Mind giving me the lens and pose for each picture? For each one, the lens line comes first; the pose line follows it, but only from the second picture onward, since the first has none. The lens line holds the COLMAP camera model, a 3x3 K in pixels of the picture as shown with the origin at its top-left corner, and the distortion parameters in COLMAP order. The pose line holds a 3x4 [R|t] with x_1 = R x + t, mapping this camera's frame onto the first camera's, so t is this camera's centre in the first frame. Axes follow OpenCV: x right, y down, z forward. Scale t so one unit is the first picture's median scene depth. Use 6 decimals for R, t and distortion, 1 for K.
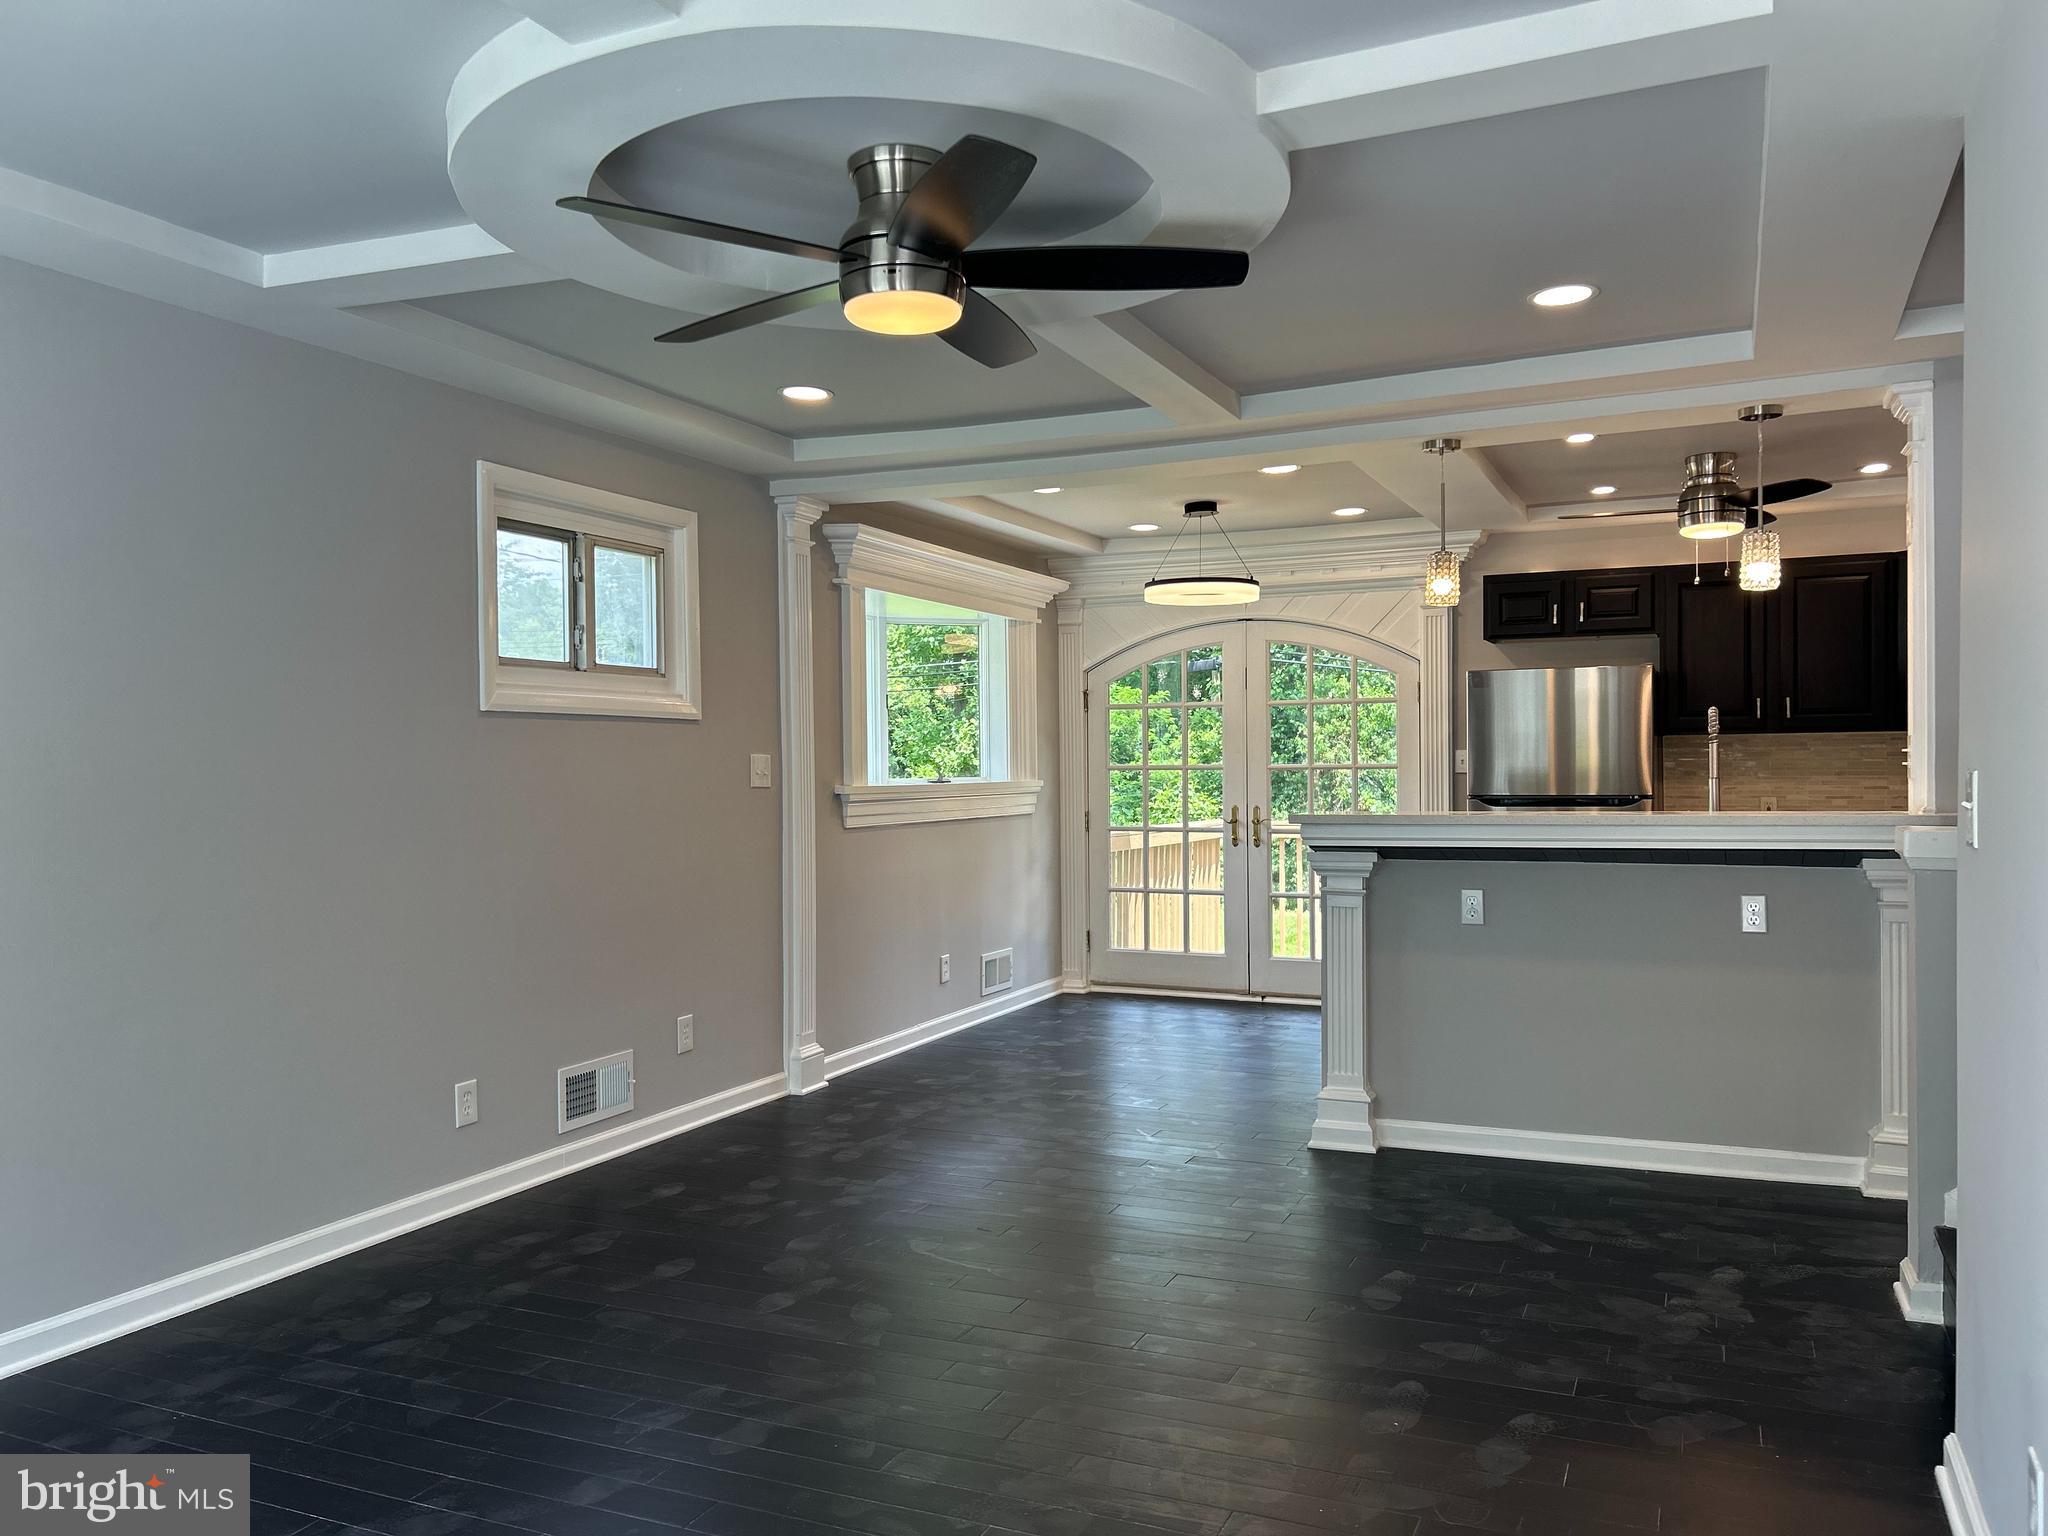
lens RADIAL K [[1551.2, 0, 1014.3], [0, 1551.2, 779.4], [0, 0, 1]] dist [0.052187, -0.055217]
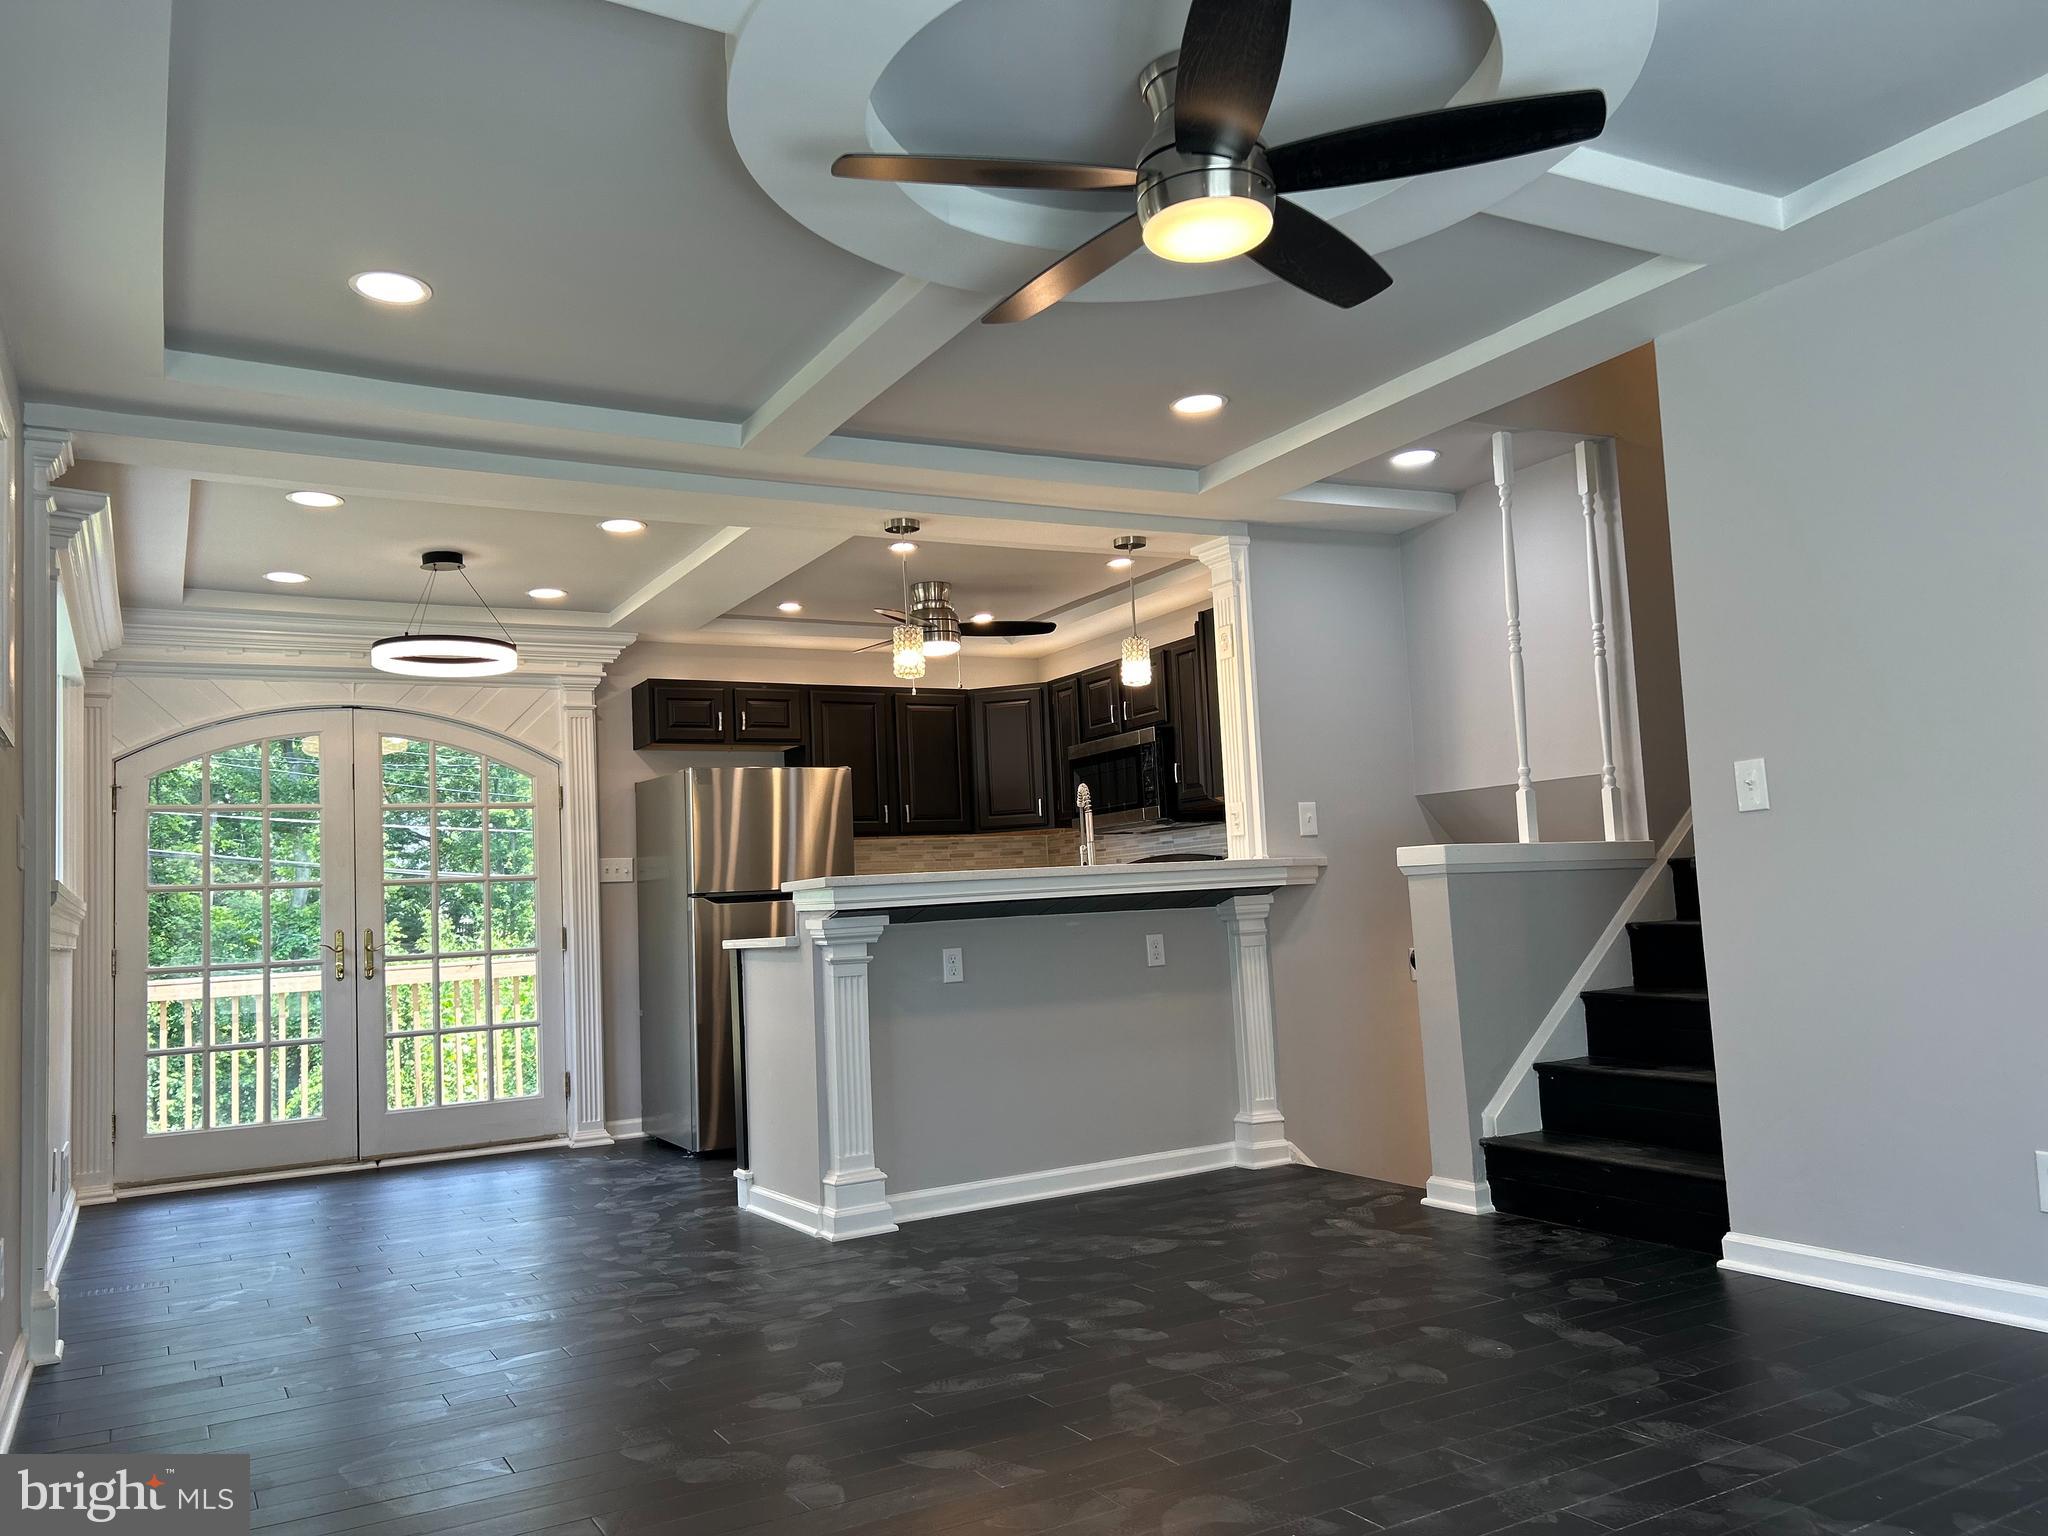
lens RADIAL K [[1551.2, 0, 1015.8], [0, 1551.2, 761.5], [0, 0, 1]] dist [0.052187, -0.055217]
pose [[0.586490, 0.059542, 0.807765, -0.380074], [0.053421, 0.992279, -0.111930, 0.047414], [-0.808193, 0.108797, 0.578781, 0.260994]]
